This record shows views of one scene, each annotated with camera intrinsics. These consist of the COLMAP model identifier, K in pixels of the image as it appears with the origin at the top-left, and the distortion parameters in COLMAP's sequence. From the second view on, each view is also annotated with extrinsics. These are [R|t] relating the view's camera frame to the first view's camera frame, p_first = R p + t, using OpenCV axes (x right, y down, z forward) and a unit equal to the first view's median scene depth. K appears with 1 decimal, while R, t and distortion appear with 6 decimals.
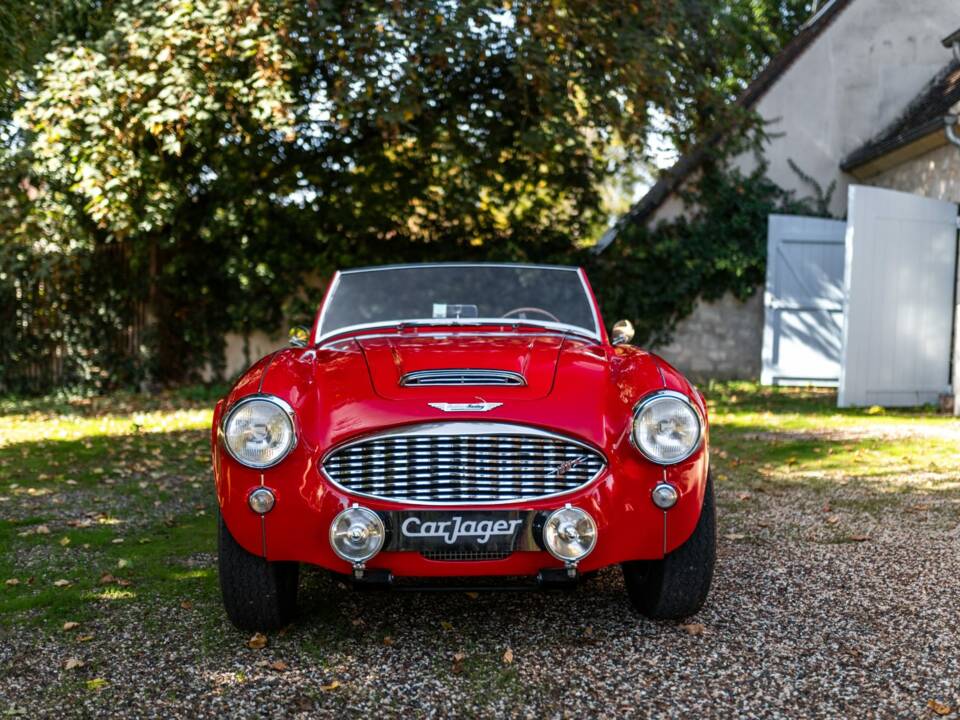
lens RADIAL K [[1025.6, 0, 480.0], [0, 1025.6, 360.0], [0, 0, 1]] dist [0.008794, 0.004545]
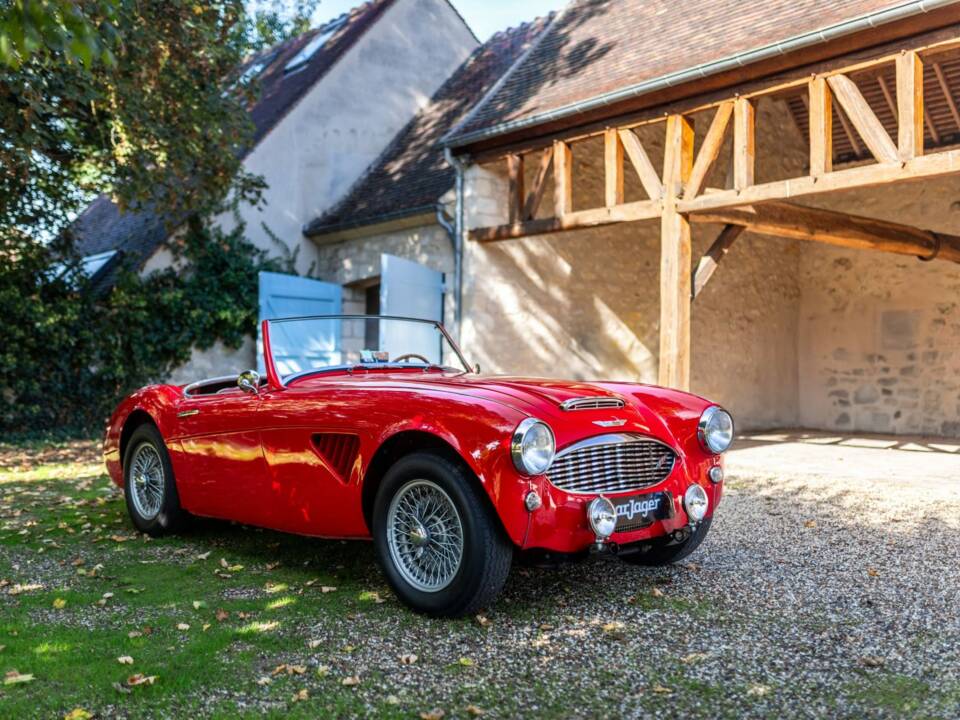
lens RADIAL K [[1025.6, 0, 480.0], [0, 1025.6, 360.0], [0, 0, 1]] dist [0.008794, 0.004545]
pose [[0.760750, -0.002237, 0.649042, -0.243391], [0.033174, 0.998821, -0.035440, 0.000762], [-0.648197, 0.048493, 0.759927, 0.011466]]
